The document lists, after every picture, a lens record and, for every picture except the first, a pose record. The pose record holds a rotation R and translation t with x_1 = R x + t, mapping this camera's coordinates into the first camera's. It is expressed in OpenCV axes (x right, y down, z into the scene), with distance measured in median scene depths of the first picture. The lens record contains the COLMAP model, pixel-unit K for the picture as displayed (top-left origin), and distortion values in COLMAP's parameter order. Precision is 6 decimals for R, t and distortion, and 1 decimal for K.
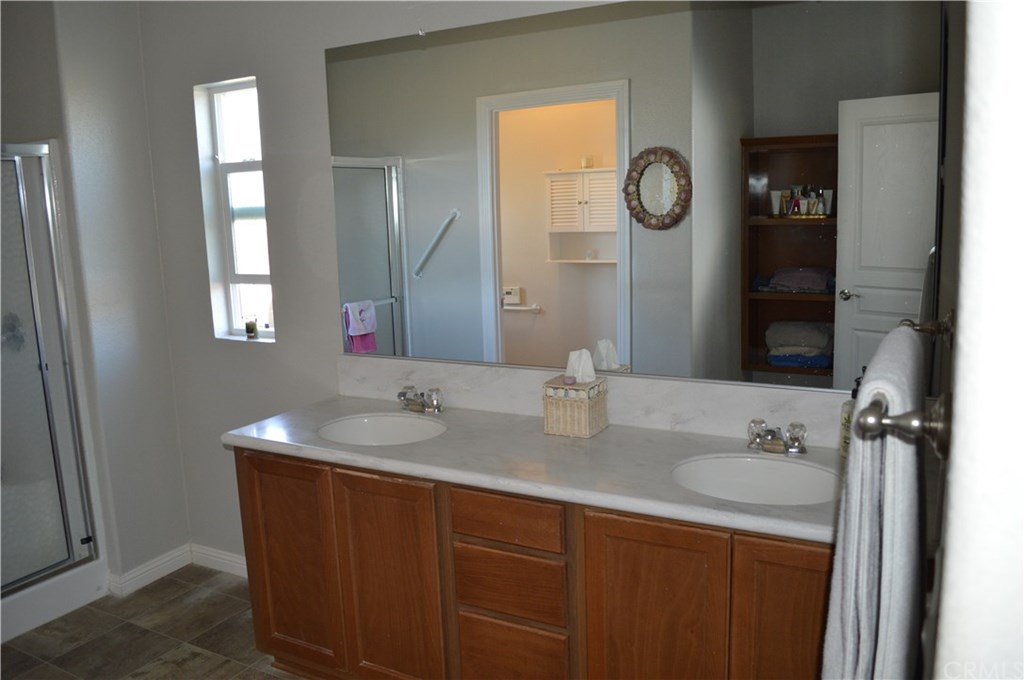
lens RADIAL K [[823.7, 0, 528.7], [0, 823.7, 339.8], [0, 0, 1]] dist [-0.082834, 0.008800]
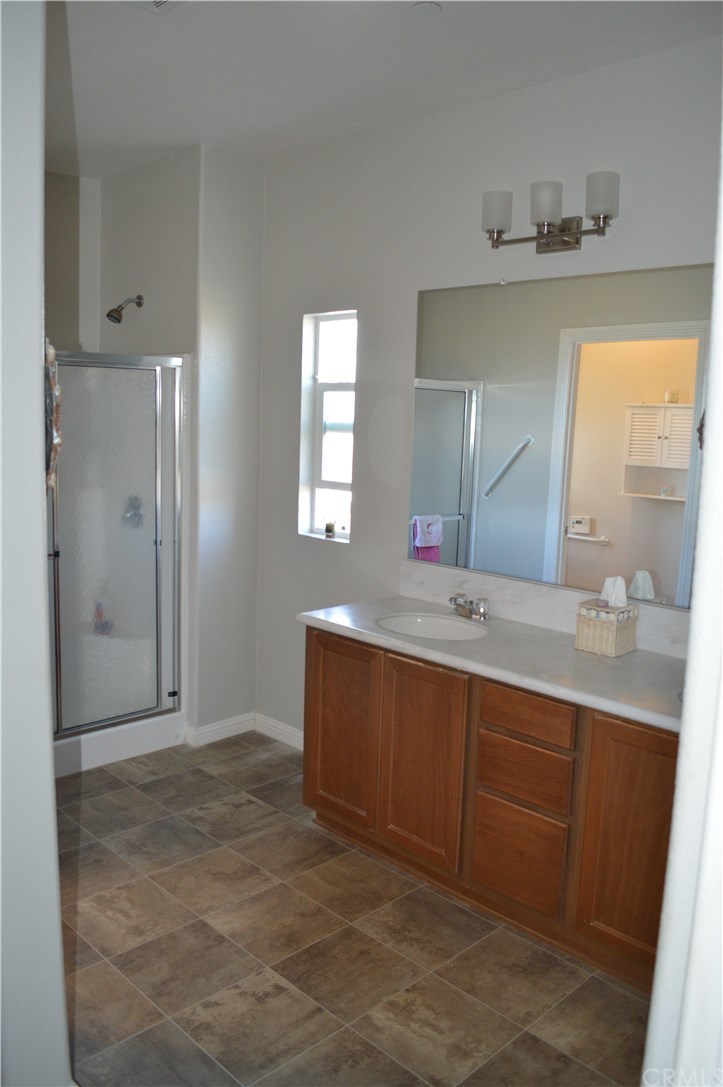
lens RADIAL K [[874.4, 0, 361.5], [0, 874.4, 543.5], [0, 0, 1]] dist [-0.082834, 0.008800]
pose [[0.954696, 0.104682, -0.278562, 0.044680], [-0.111032, 0.993792, -0.007071, 0.010900], [0.276092, 0.037680, 0.960392, -0.162951]]
